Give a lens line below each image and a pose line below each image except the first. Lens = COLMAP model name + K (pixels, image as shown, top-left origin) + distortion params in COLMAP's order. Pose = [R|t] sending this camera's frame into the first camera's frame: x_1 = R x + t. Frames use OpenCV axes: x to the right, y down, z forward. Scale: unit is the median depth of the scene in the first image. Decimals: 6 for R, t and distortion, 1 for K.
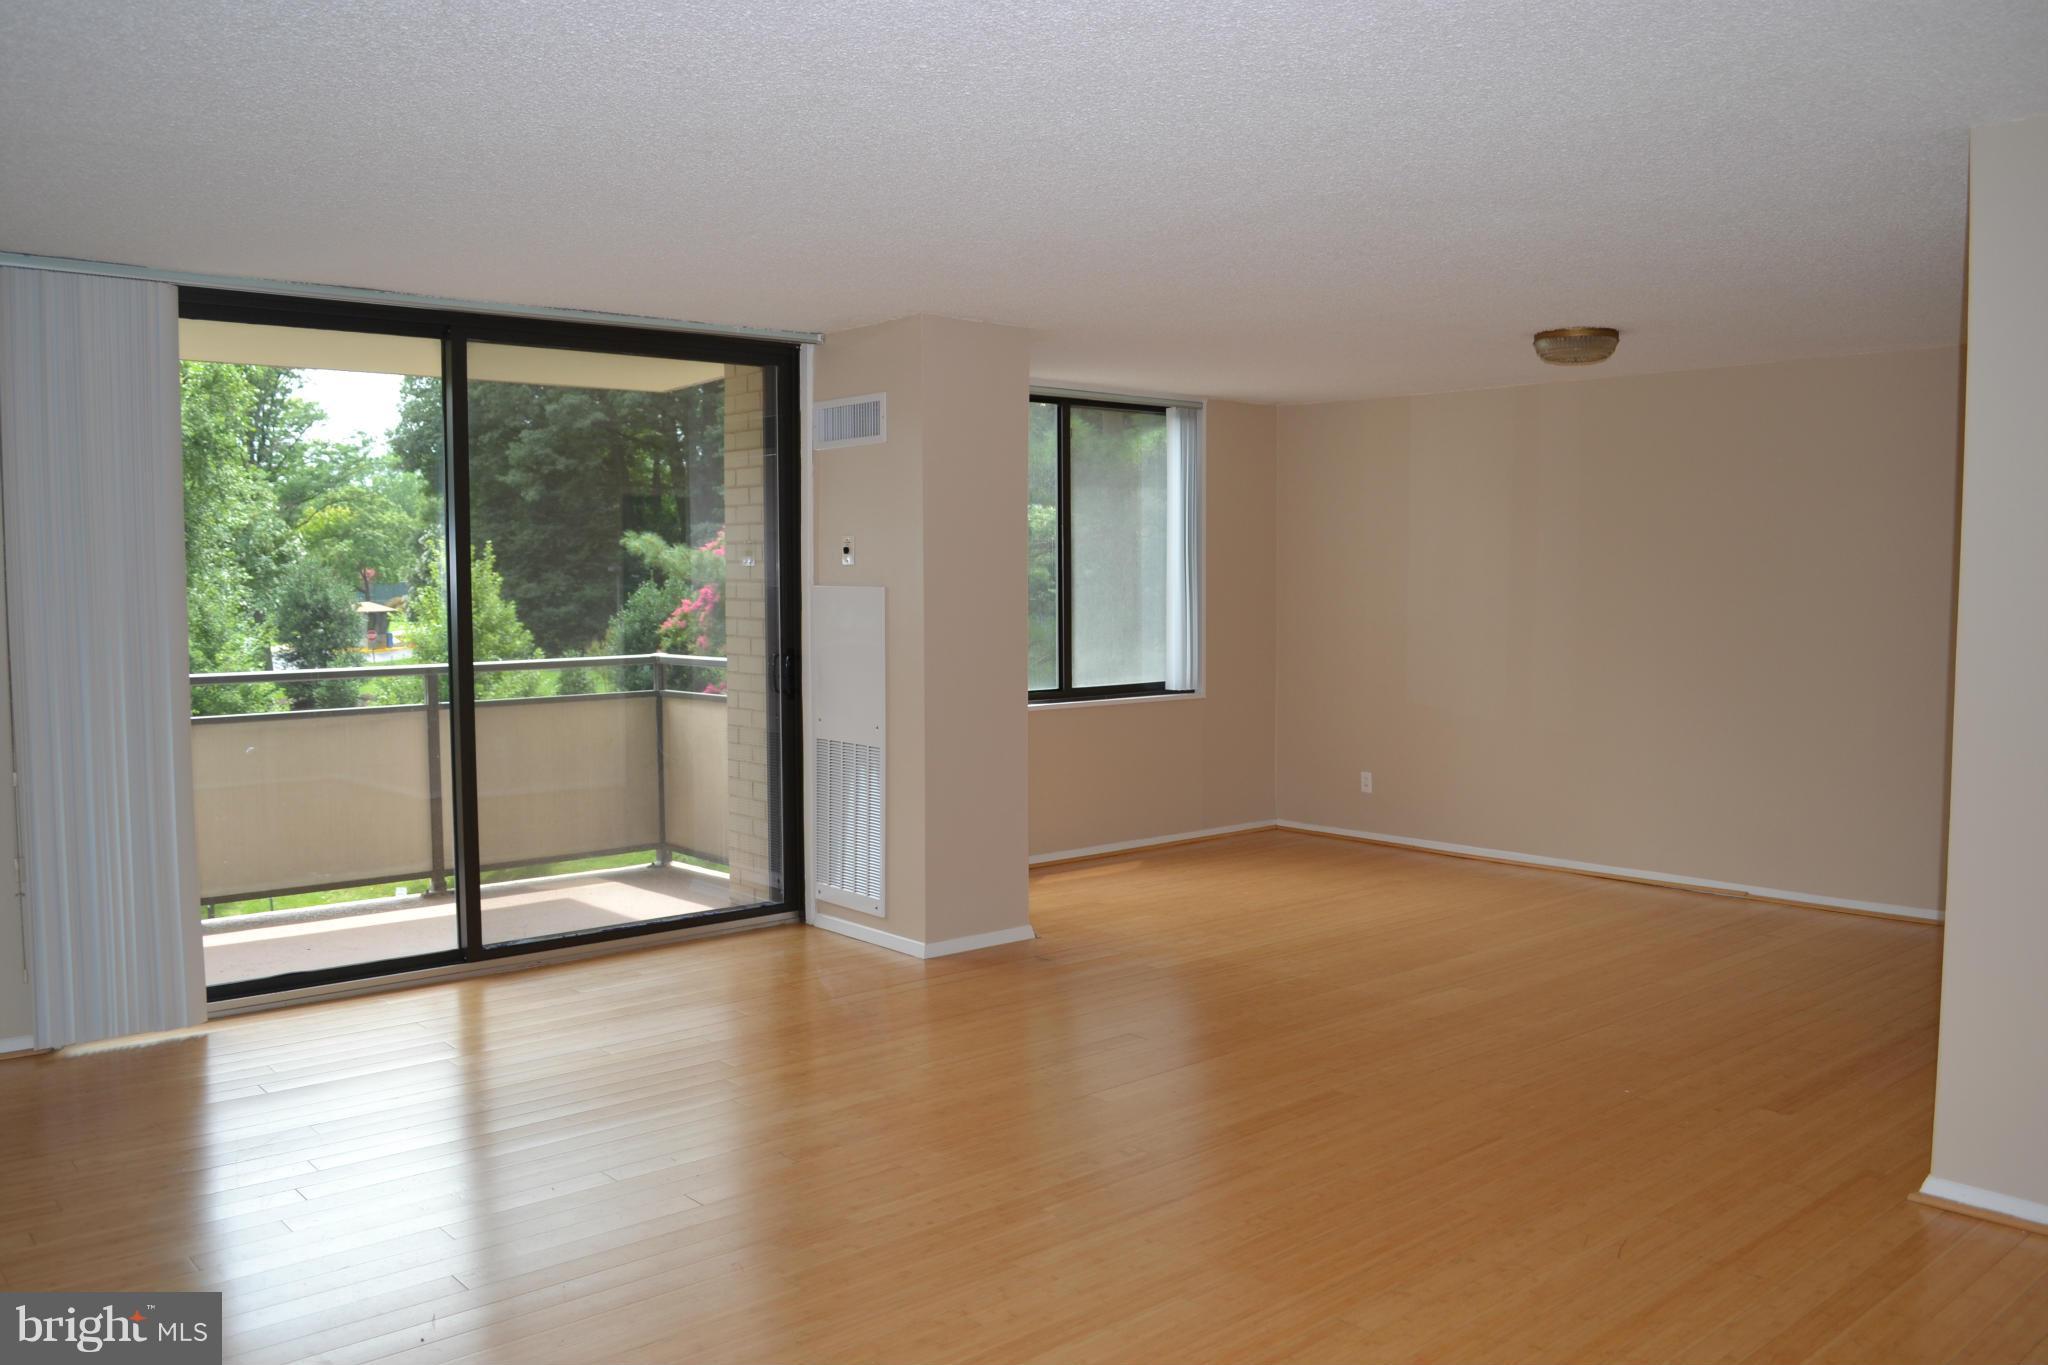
lens RADIAL K [[1647.8, 0, 1021.4], [0, 1647.8, 684.9], [0, 0, 1]] dist [-0.084692, 0.019806]
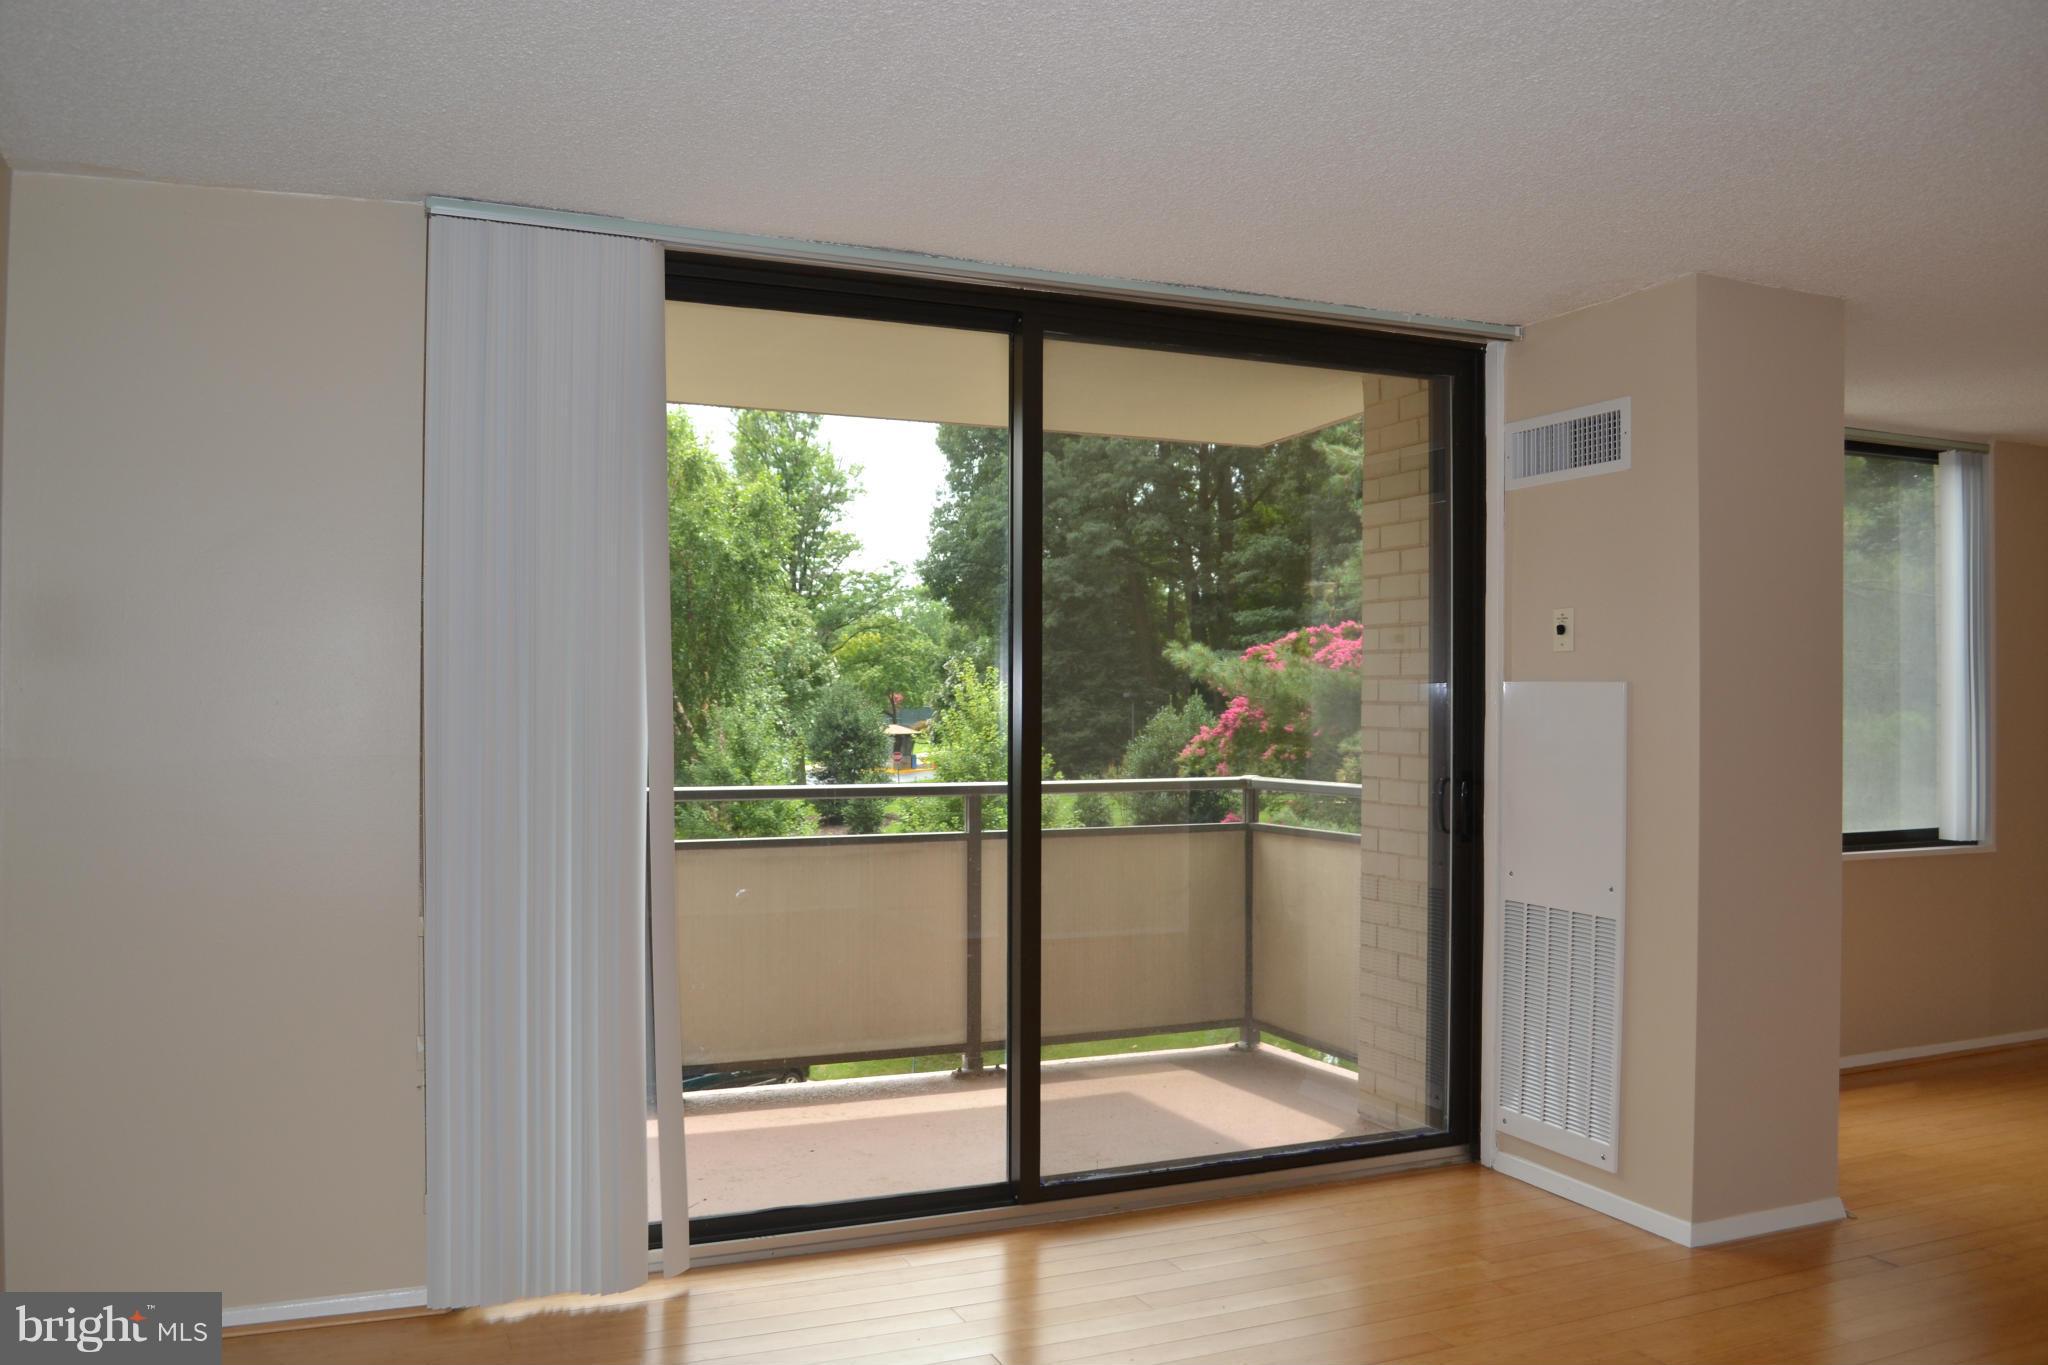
lens RADIAL K [[1647.8, 0, 1024.1], [0, 1647.8, 686.3], [0, 0, 1]] dist [-0.084692, 0.019806]
pose [[0.954320, 0.004969, -0.298745, -0.097695], [-0.028241, 0.996885, -0.073636, -0.001007], [0.297449, 0.078709, 0.951488, 0.235938]]
